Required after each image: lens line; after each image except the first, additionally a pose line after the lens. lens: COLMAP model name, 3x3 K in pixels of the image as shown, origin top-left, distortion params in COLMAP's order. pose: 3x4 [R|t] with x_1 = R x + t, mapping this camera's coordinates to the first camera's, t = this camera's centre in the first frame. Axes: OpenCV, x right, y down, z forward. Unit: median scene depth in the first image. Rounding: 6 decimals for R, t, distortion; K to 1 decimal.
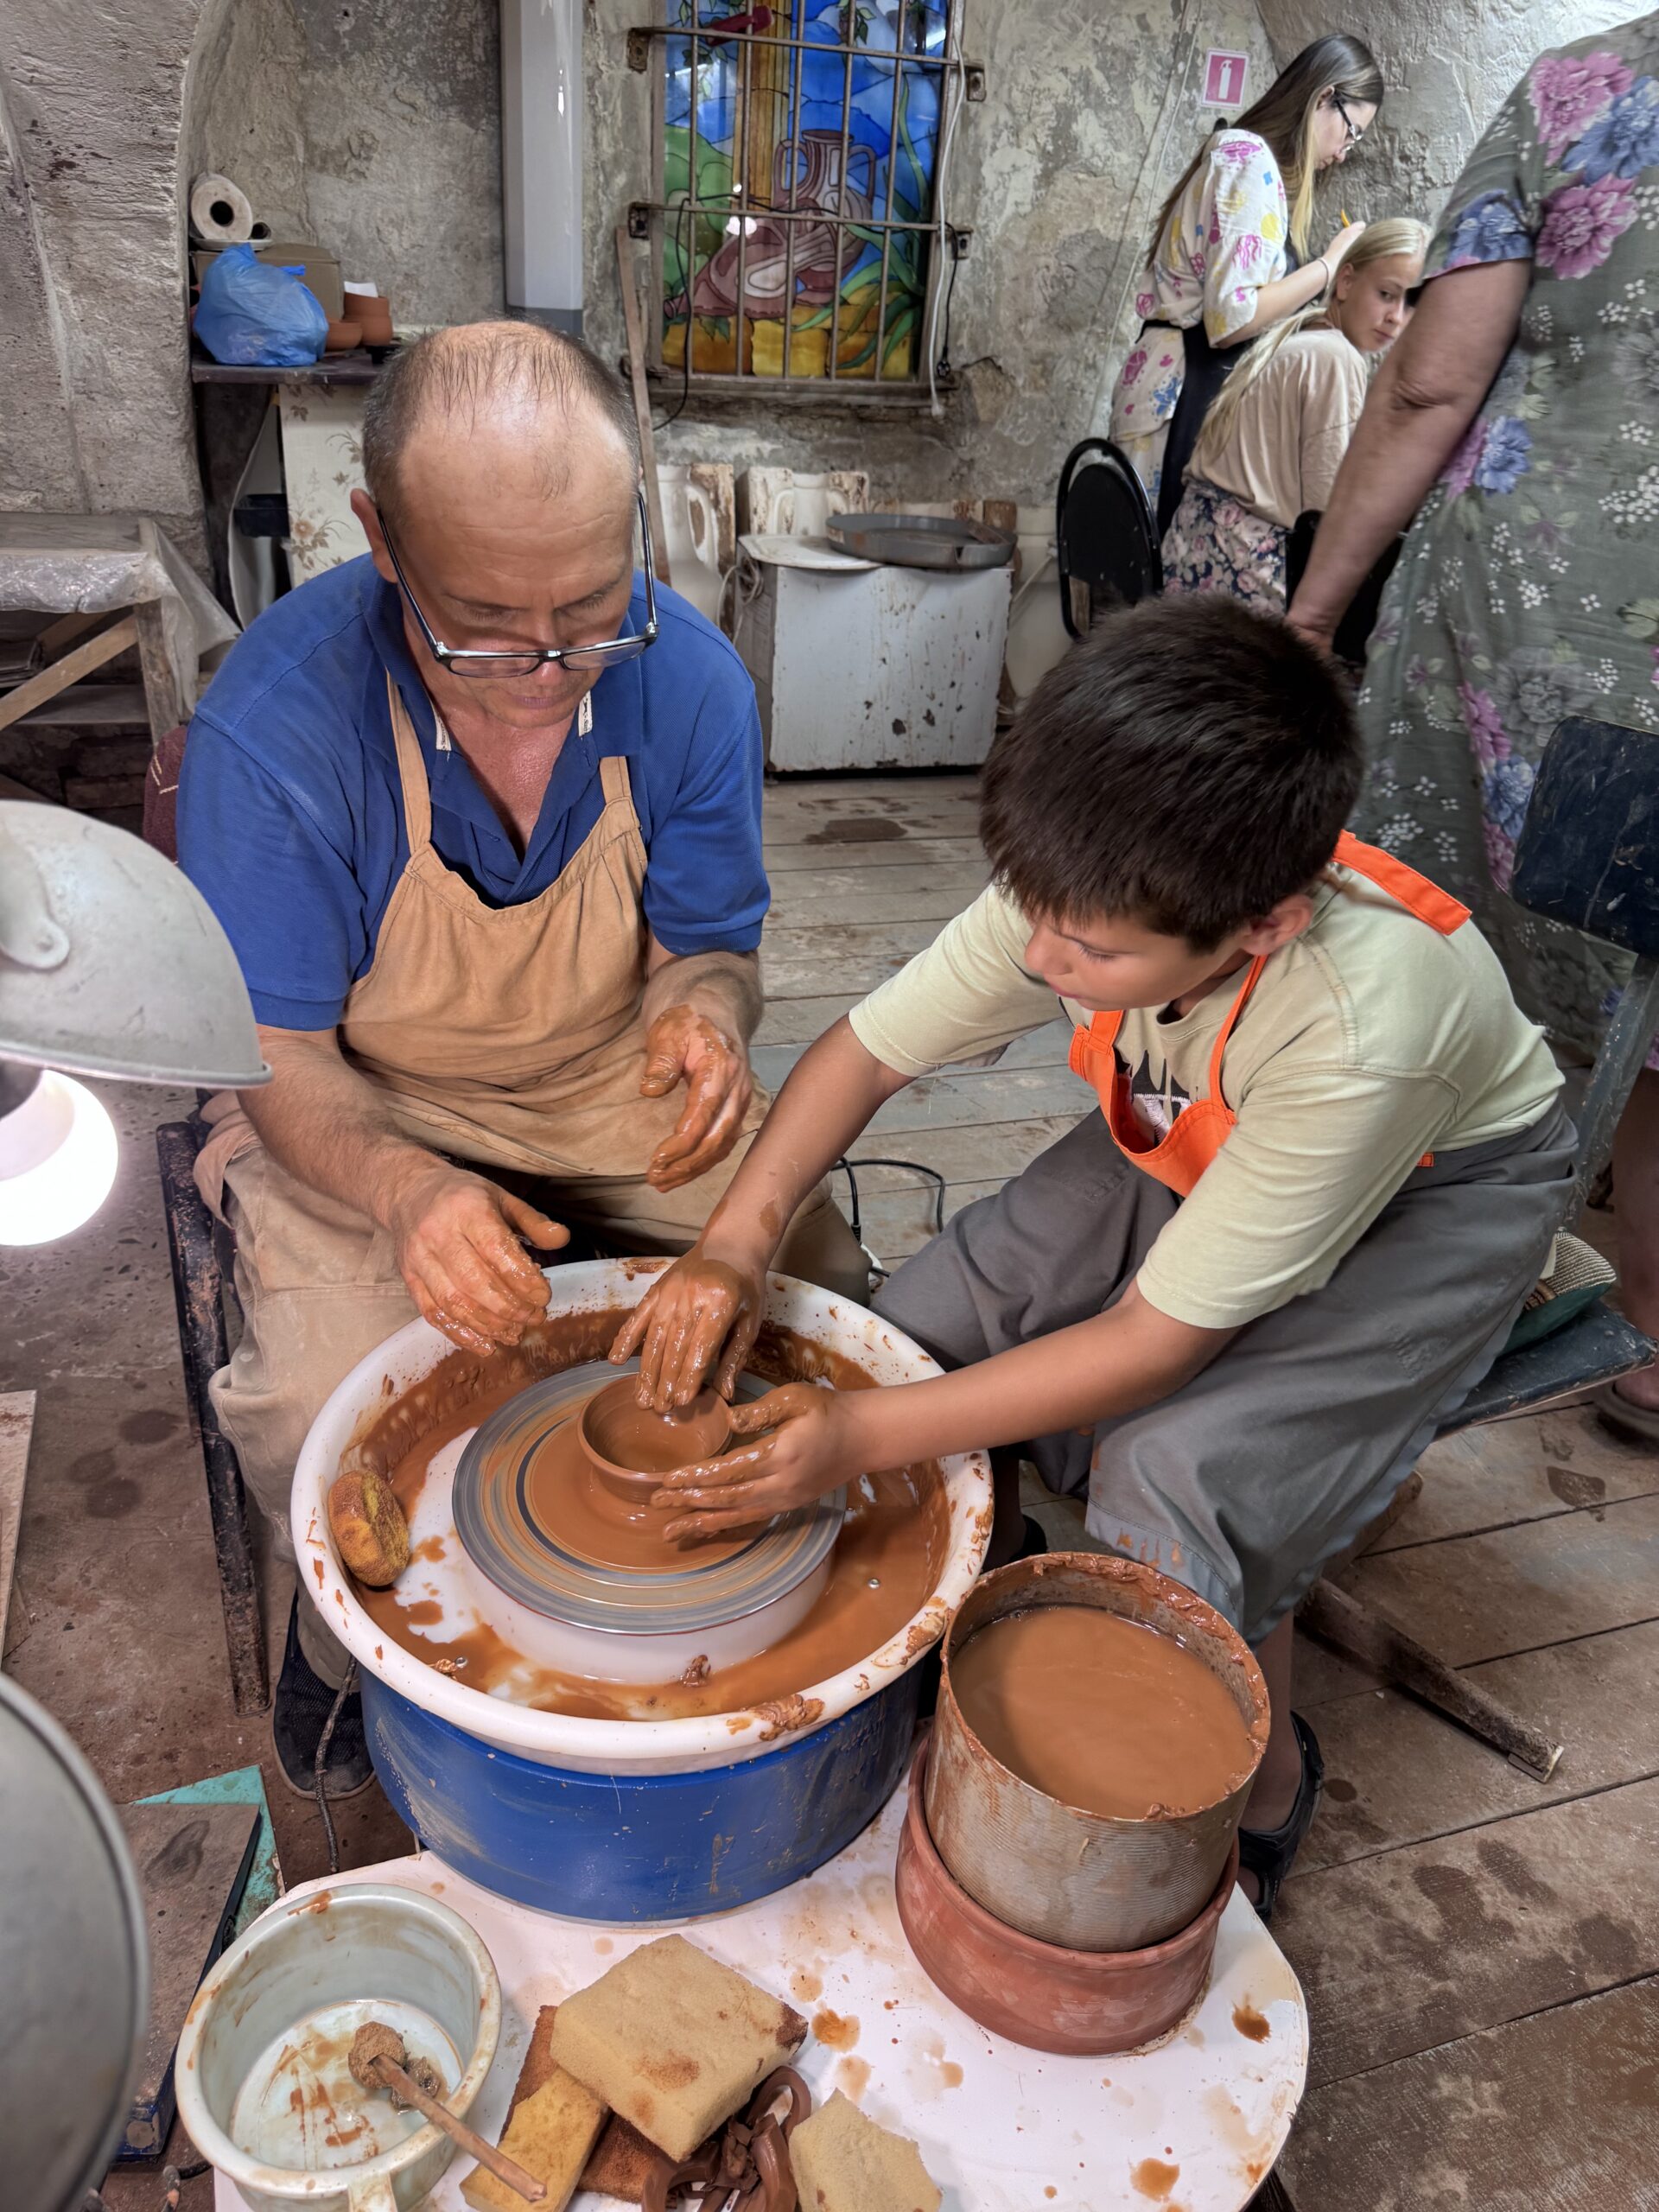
lens RADIAL K [[1588.2, 0, 824.8], [0, 1588.2, 1120.2], [0, 0, 1]] dist [-0.013832, 0.003895]
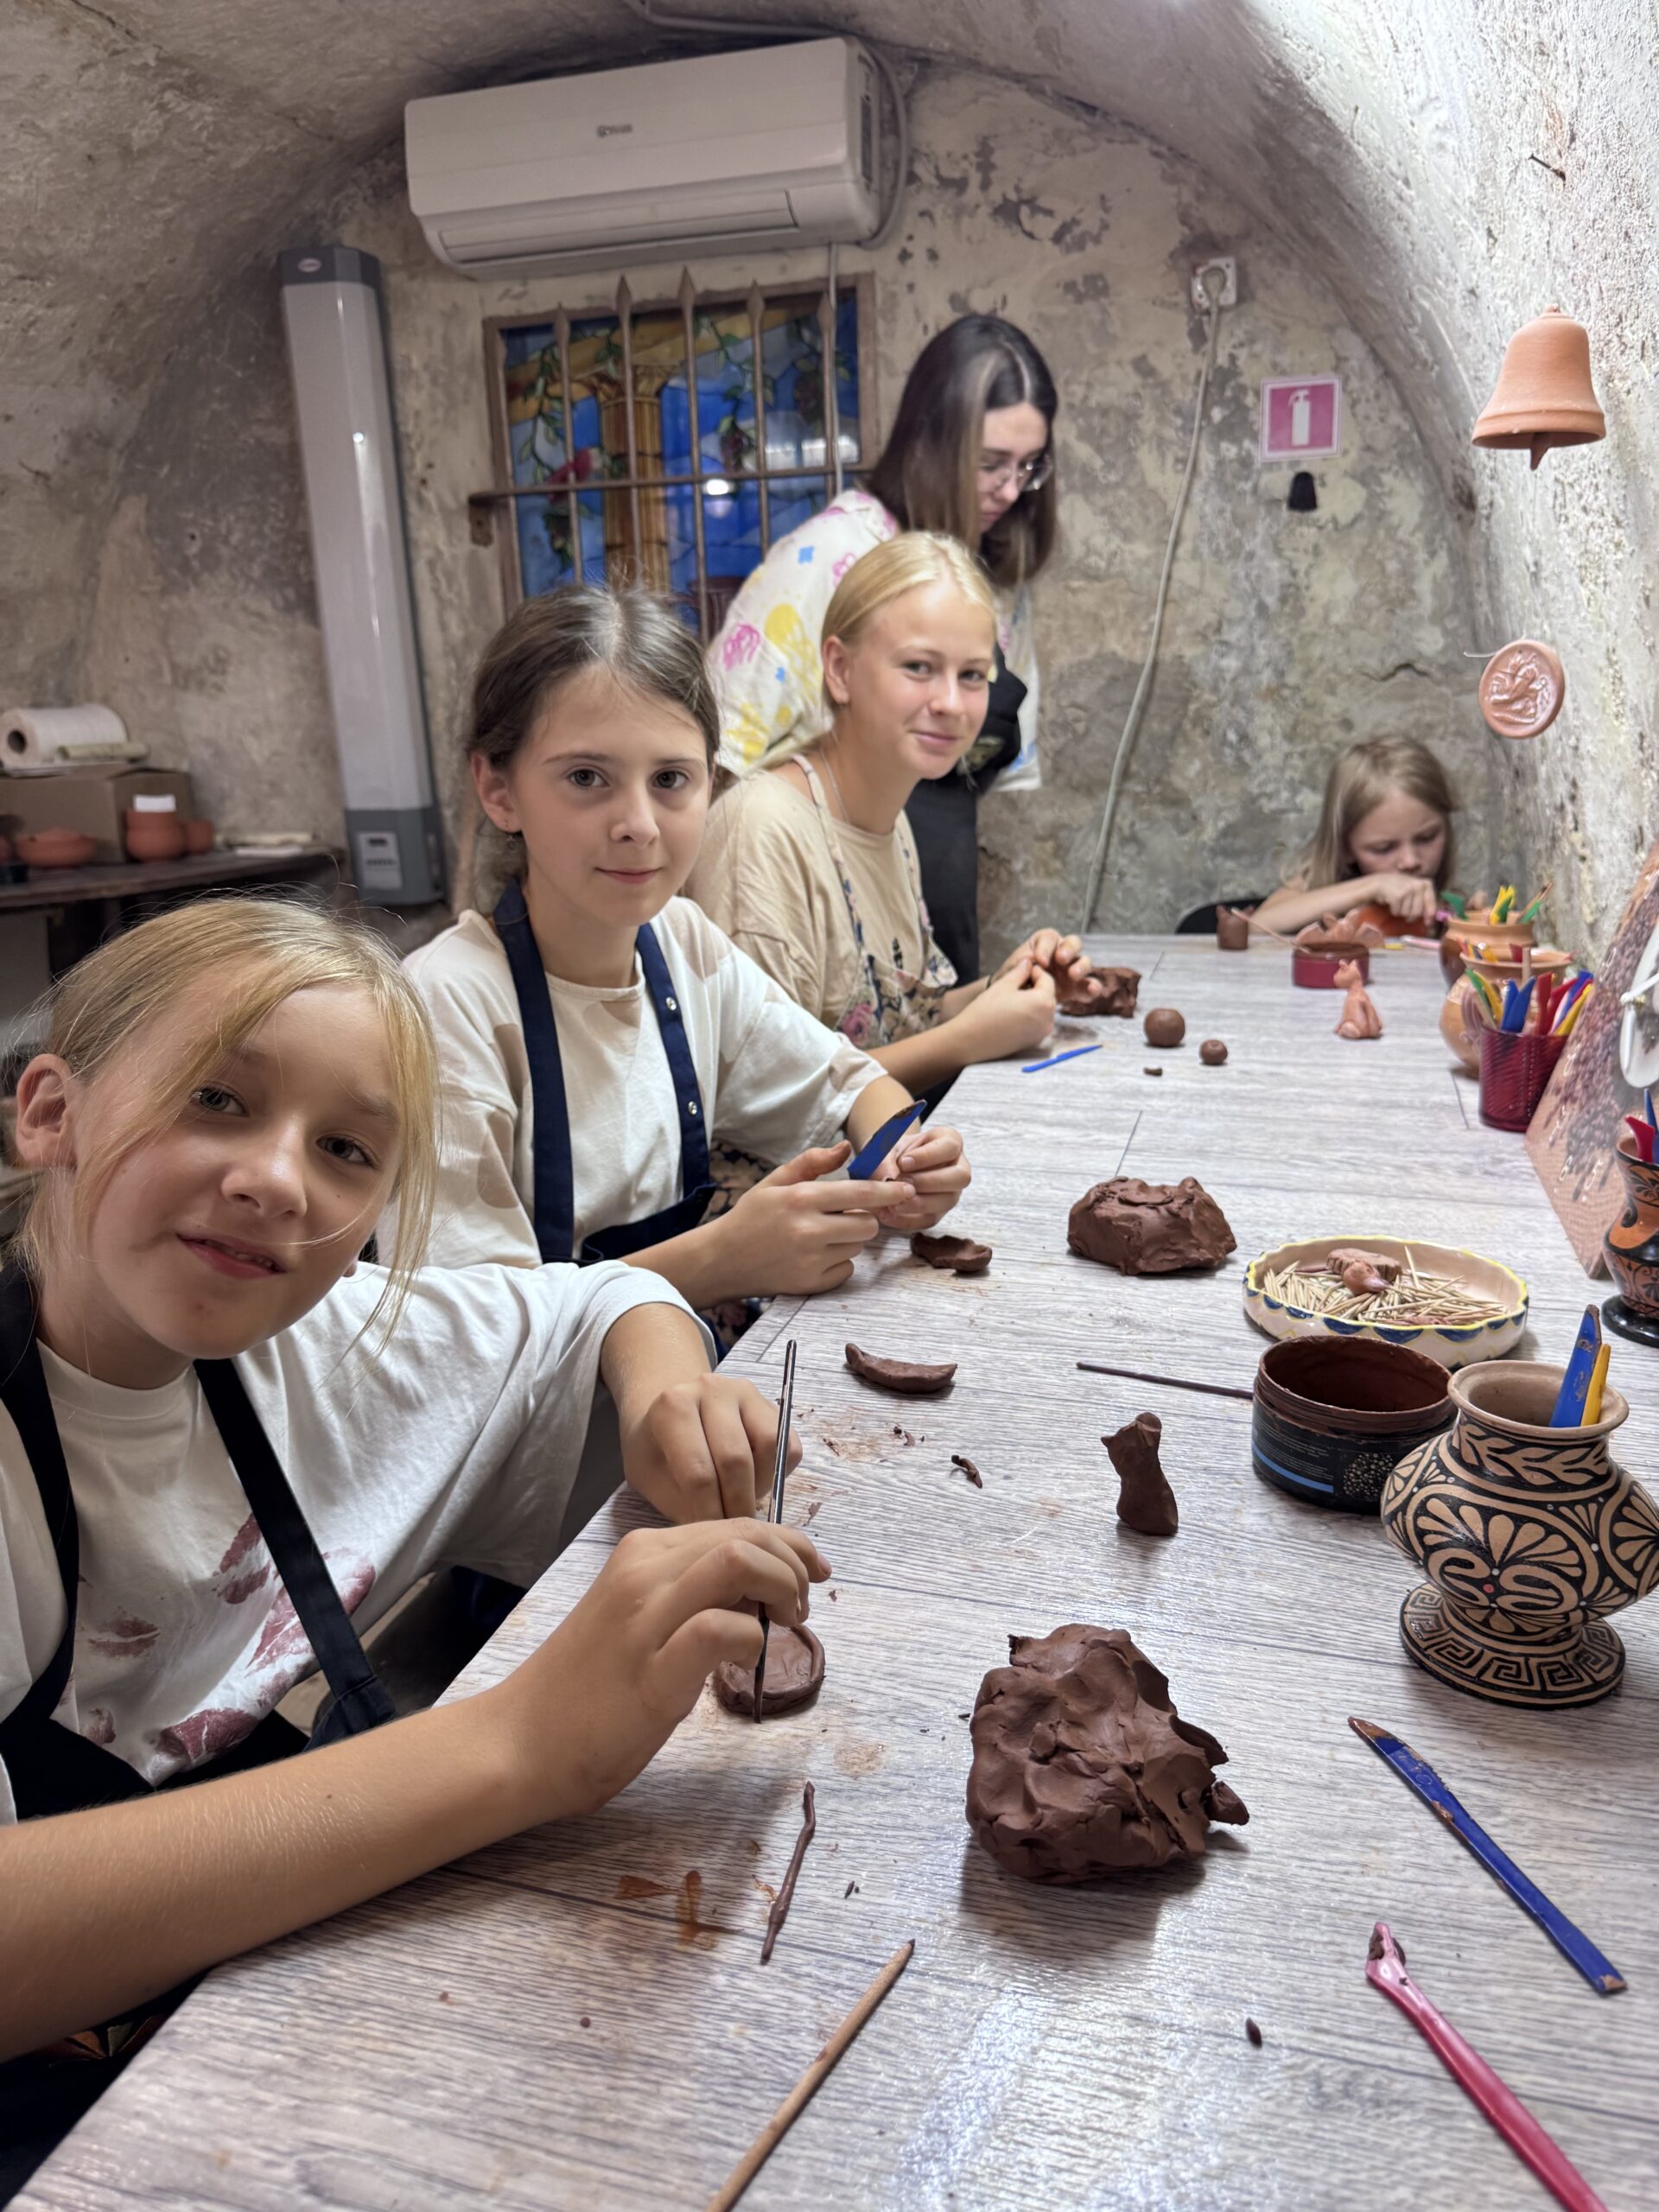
lens RADIAL K [[1588.2, 0, 805.5], [0, 1588.2, 1110.0], [0, 0, 1]] dist [-0.013832, 0.003895]
pose [[0.817658, 0.044734, -0.573964, 0.473568], [-0.215228, 0.948437, -0.232690, -0.202164], [0.533959, 0.313794, 0.785125, 0.480943]]
